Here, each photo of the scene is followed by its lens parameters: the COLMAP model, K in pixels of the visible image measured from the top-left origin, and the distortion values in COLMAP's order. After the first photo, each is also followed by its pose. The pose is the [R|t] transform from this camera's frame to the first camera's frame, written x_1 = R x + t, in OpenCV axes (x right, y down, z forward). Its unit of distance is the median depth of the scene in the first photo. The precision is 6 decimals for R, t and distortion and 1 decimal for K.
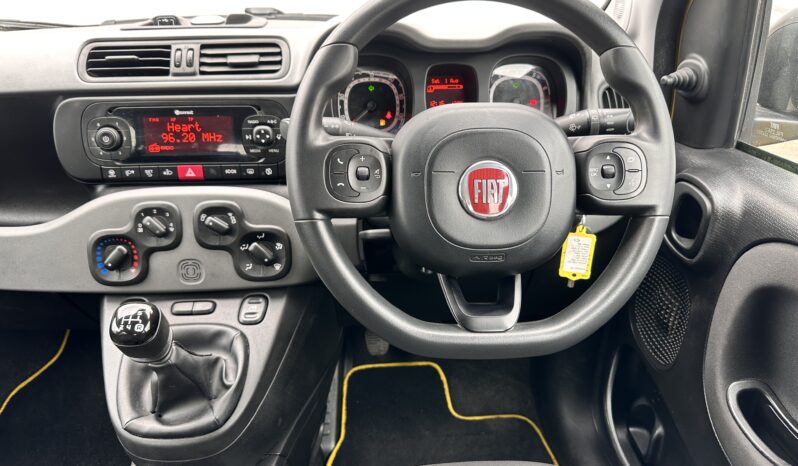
lens RADIAL K [[589.3, 0, 389.4], [0, 589.3, 263.5], [0, 0, 1]] dist [0.180574, -0.333747]
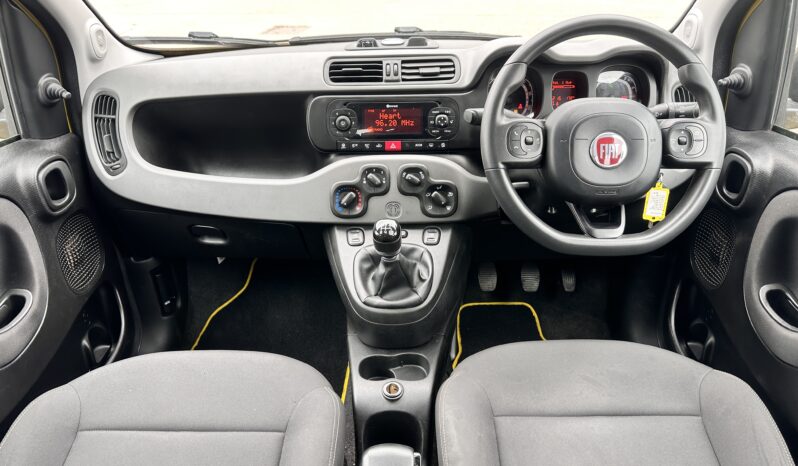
lens RADIAL K [[592.7, 0, 397.4], [0, 592.7, 259.6], [0, 0, 1]] dist [0.182999, -0.251847]
pose [[0.998212, 0.019905, -0.056369, -0.232736], [-0.019935, 0.999801, 0.000027, 0.140248], [0.056358, 0.001096, 0.998410, -0.524572]]
